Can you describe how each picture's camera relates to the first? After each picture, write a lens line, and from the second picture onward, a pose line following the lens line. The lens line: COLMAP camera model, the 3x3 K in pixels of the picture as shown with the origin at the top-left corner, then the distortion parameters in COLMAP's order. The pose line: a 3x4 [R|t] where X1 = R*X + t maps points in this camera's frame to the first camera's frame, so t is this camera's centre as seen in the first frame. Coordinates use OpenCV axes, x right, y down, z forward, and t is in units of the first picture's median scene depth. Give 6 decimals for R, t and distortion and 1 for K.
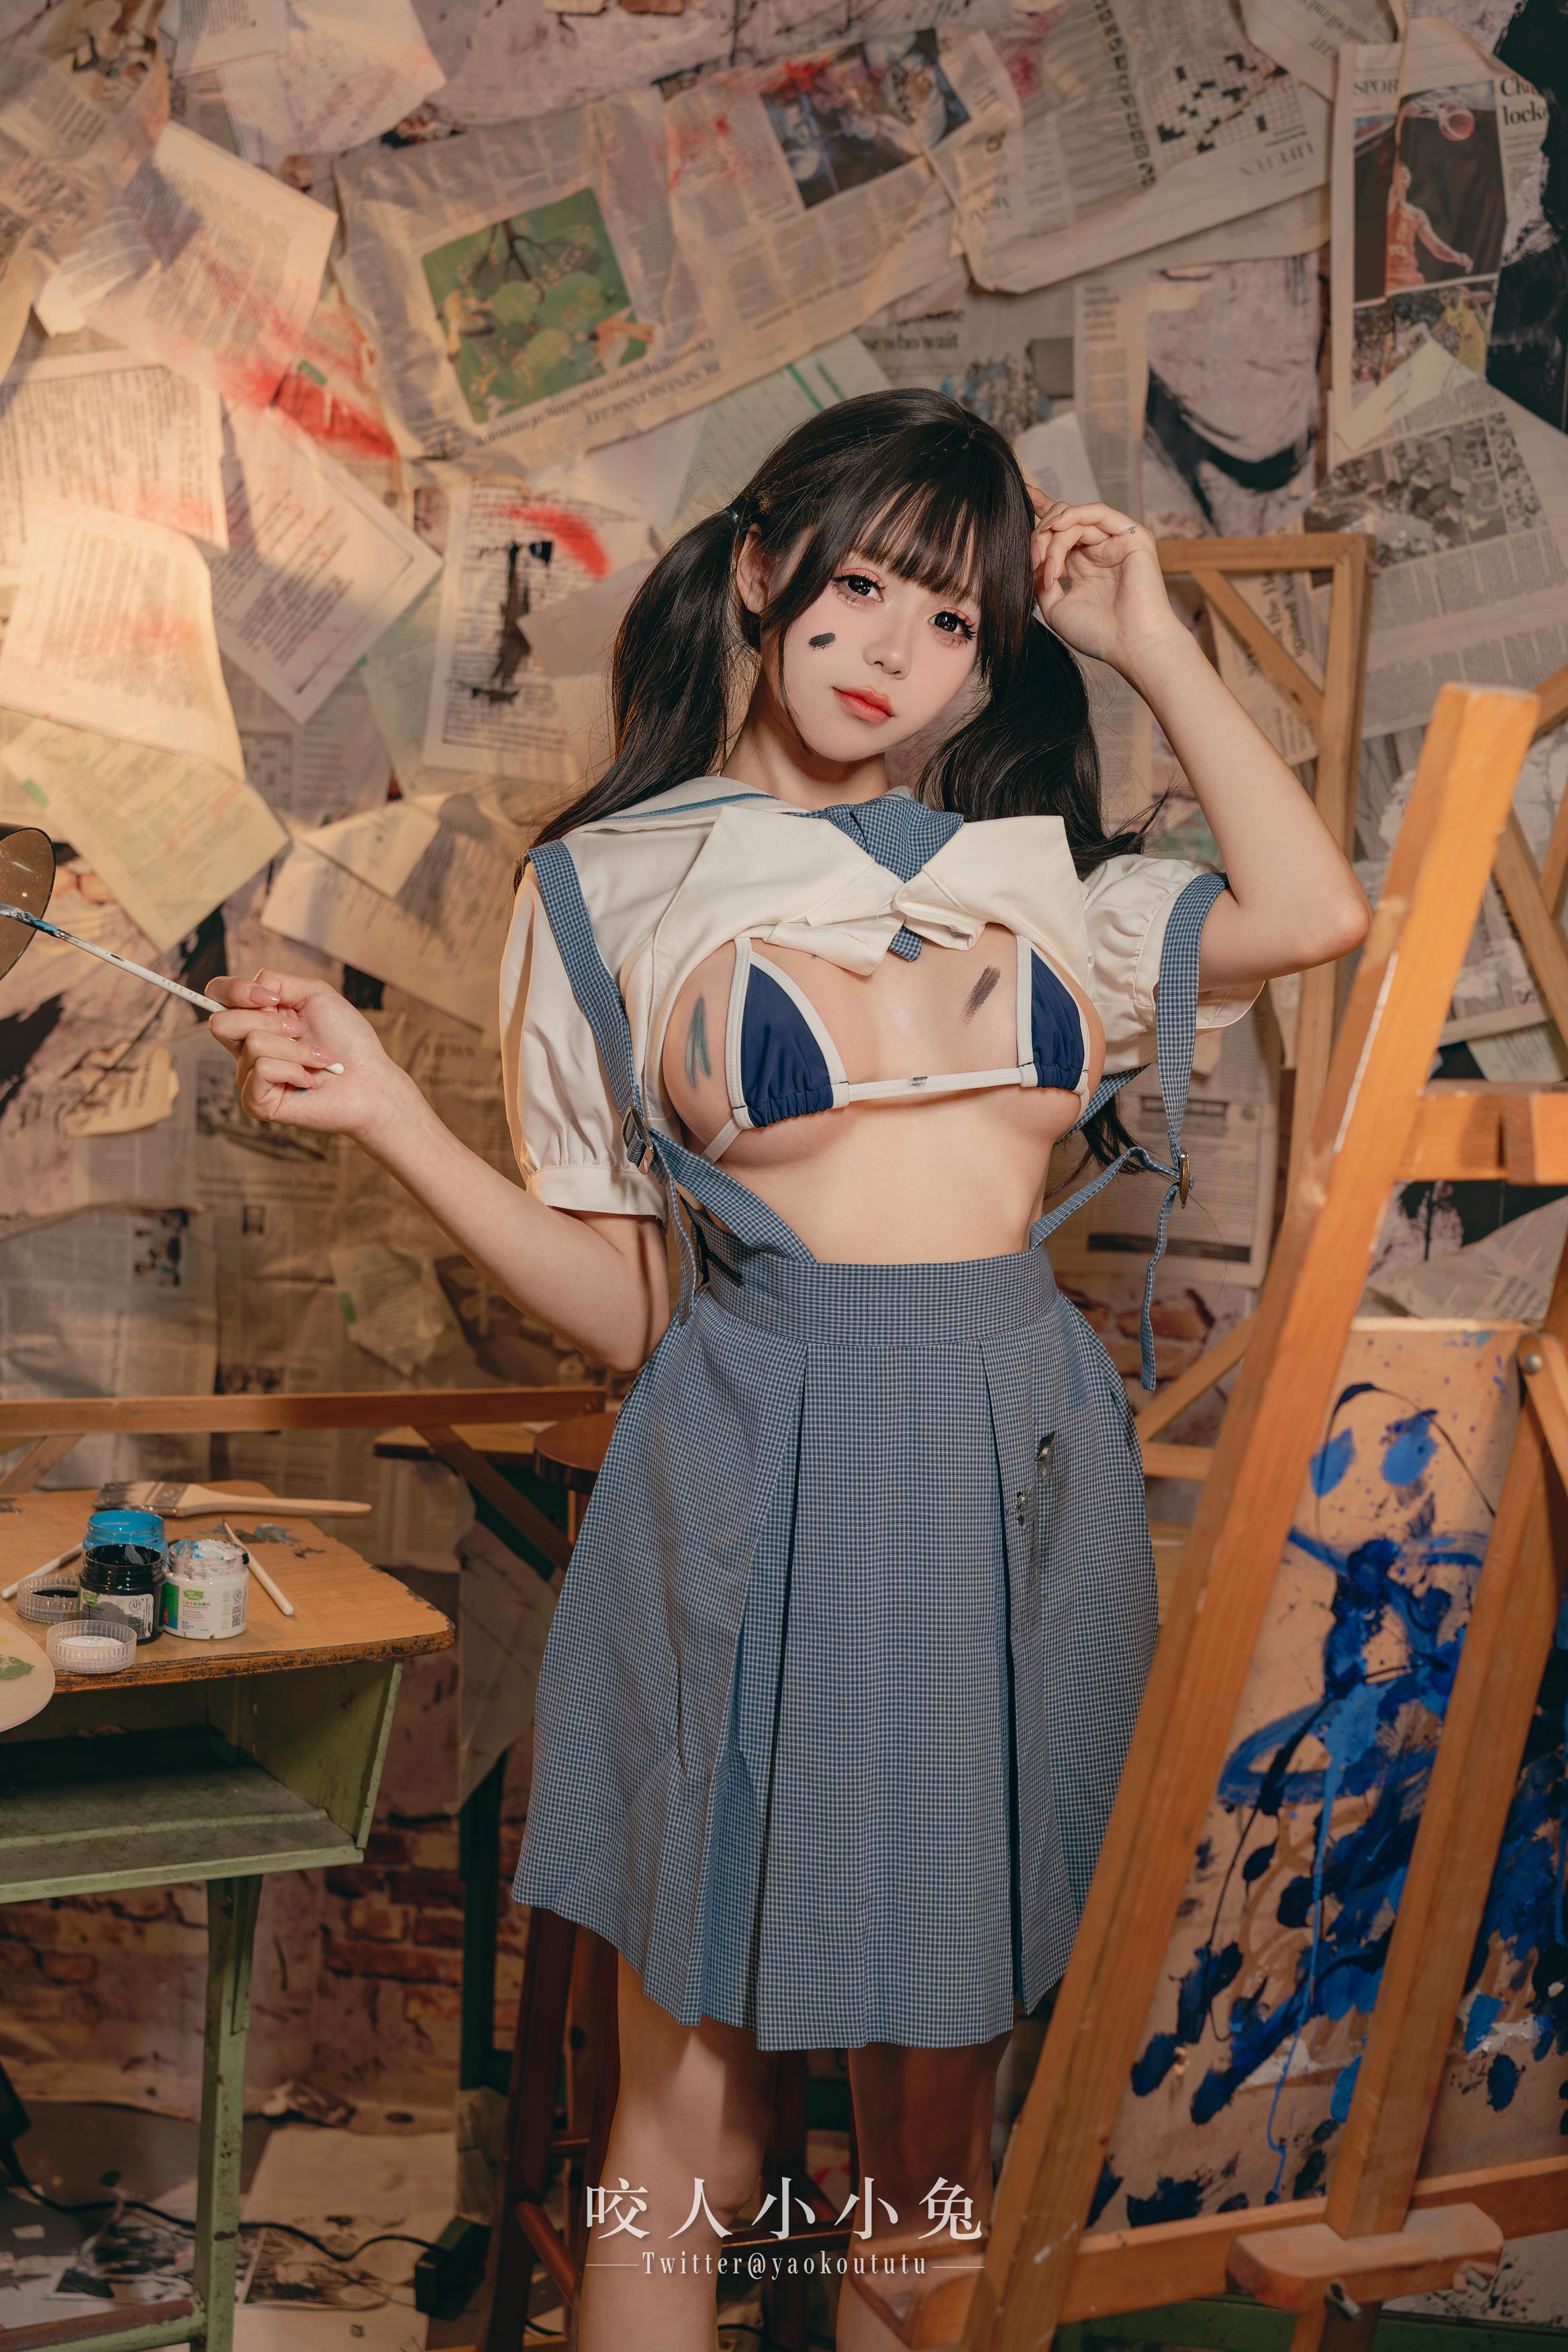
lens RADIAL K [[3550.1, 0, 741.2], [0, 3550.1, 1140.7], [0, 0, 1]] dist [0.102182, 0.000000]
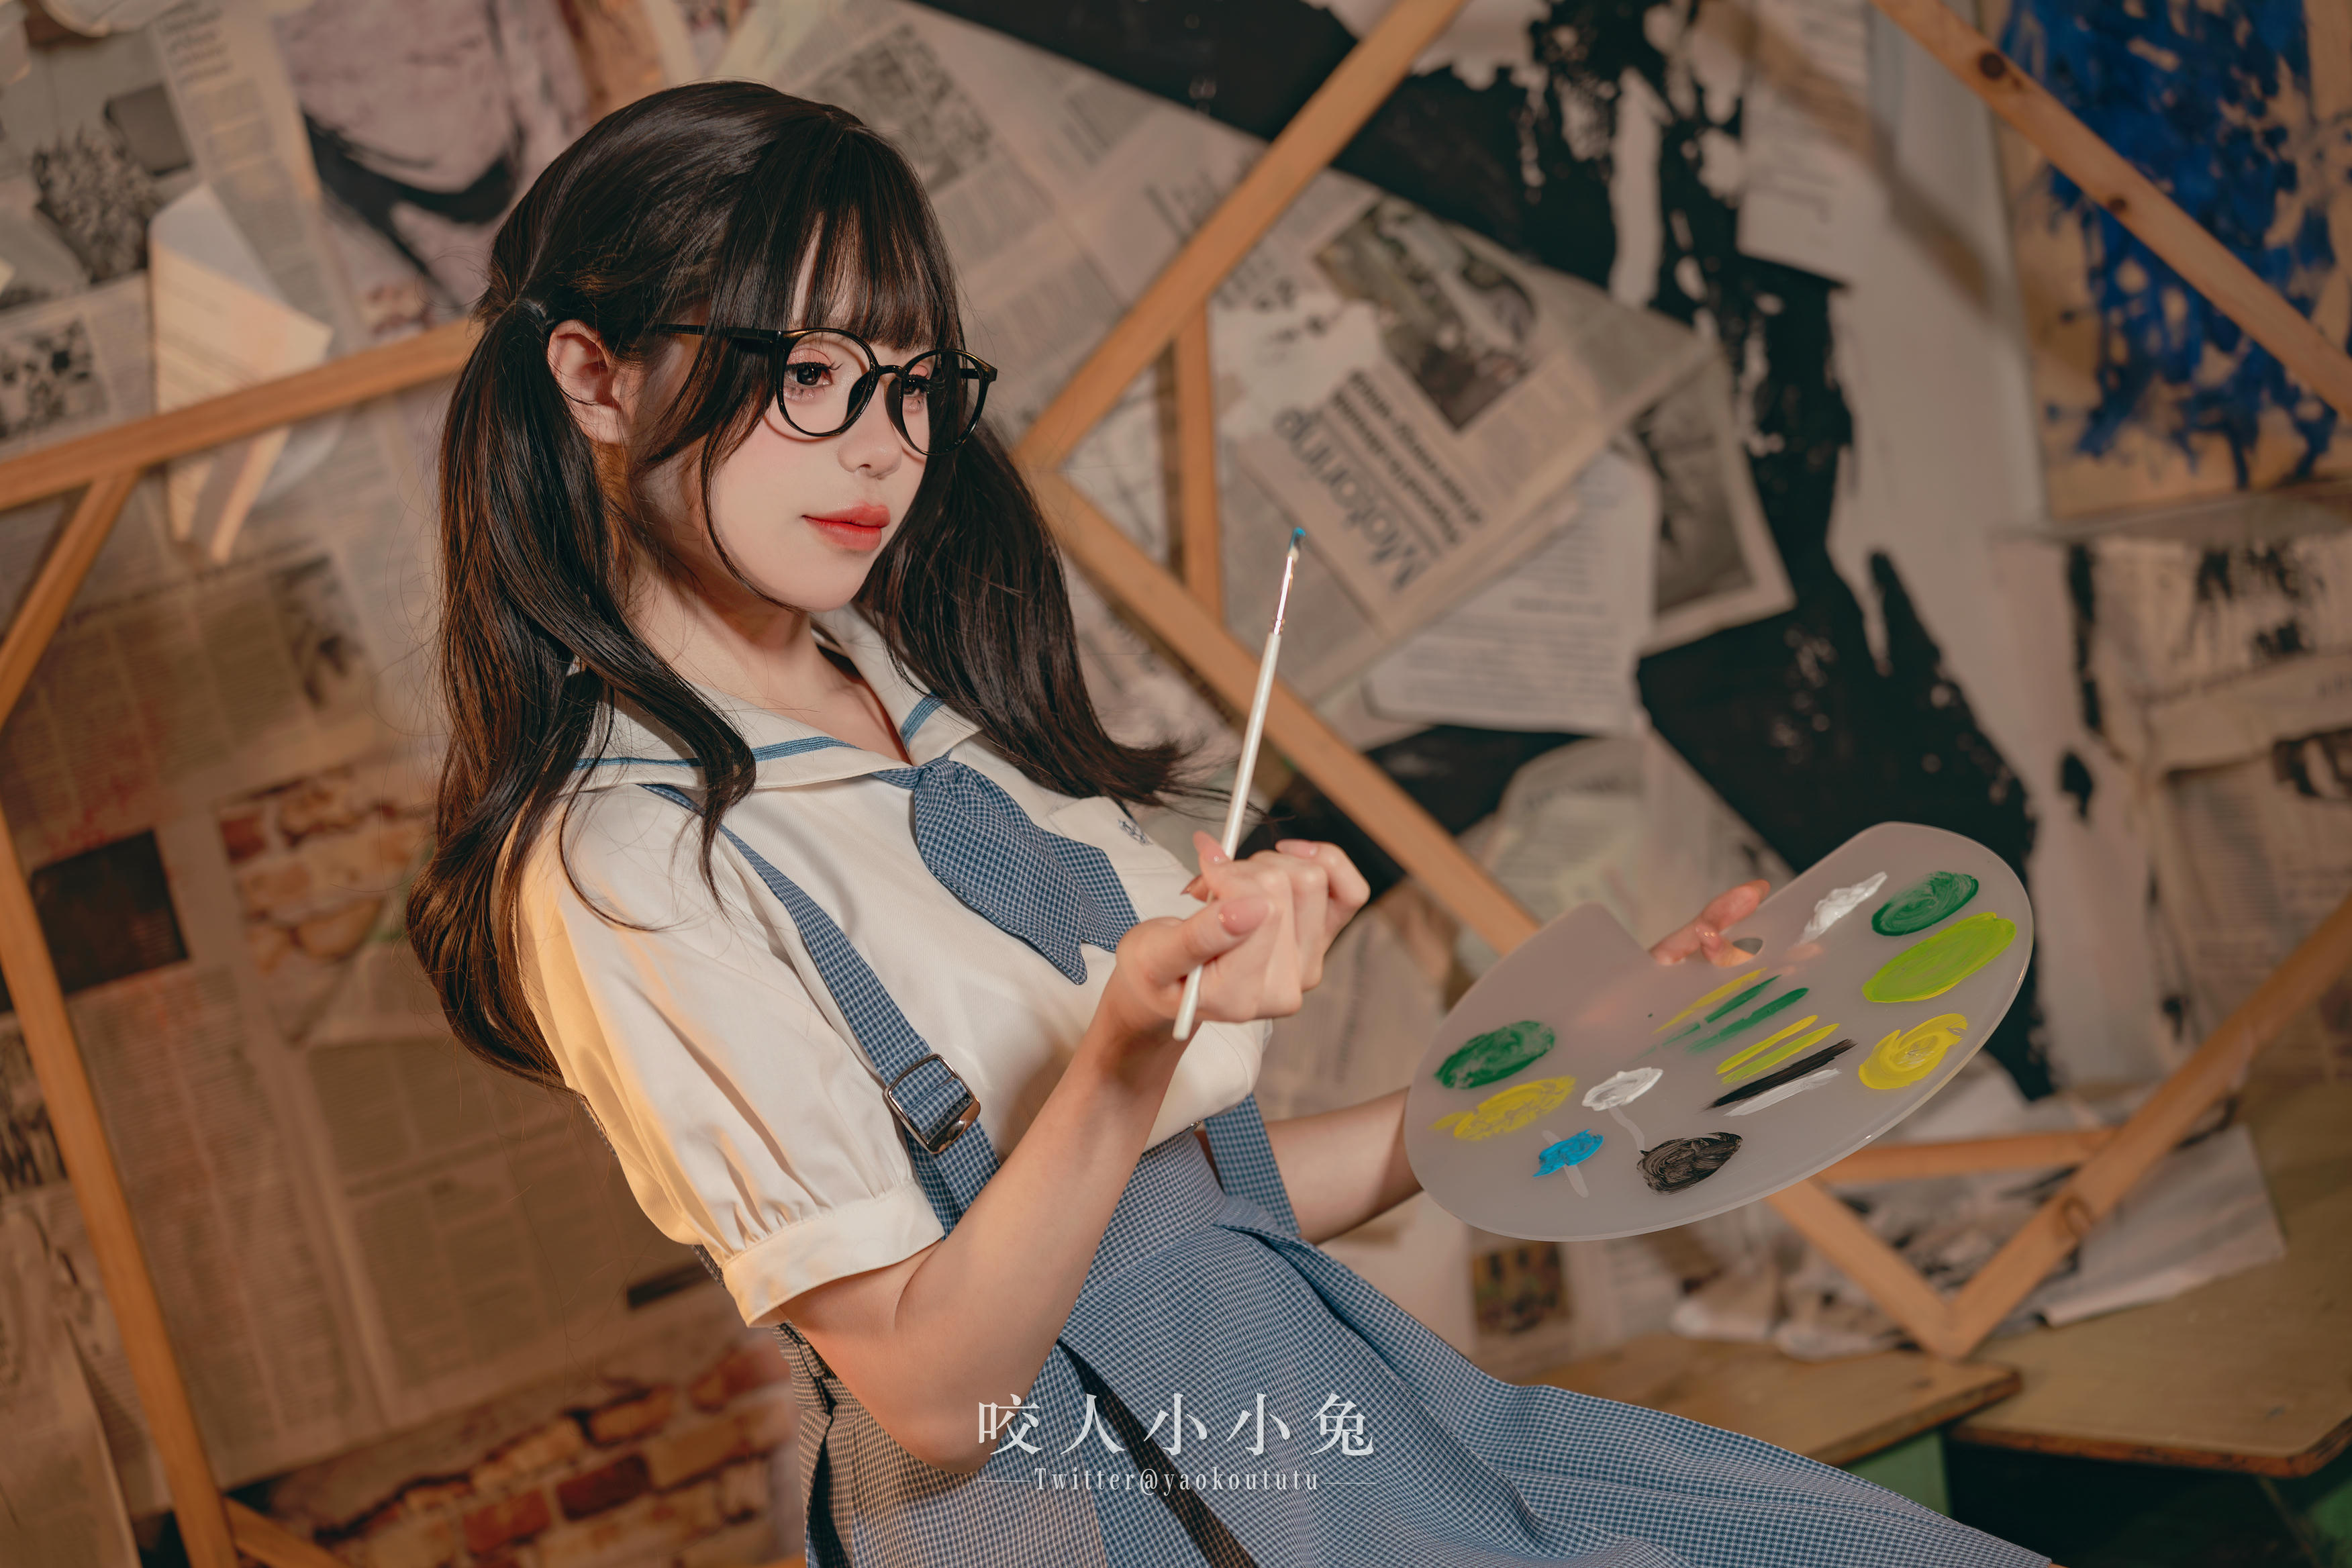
lens RADIAL K [[5243.1, 0, 1122.4], [0, 5243.1, 770.0], [0, 0, 1]] dist [0.178807, 0.000000]
pose [[0.744902, -0.301484, 0.595171, -0.411921], [0.354139, 0.934704, 0.030242, -0.066491], [-0.565426, 0.188245, 0.803030, 0.104413]]
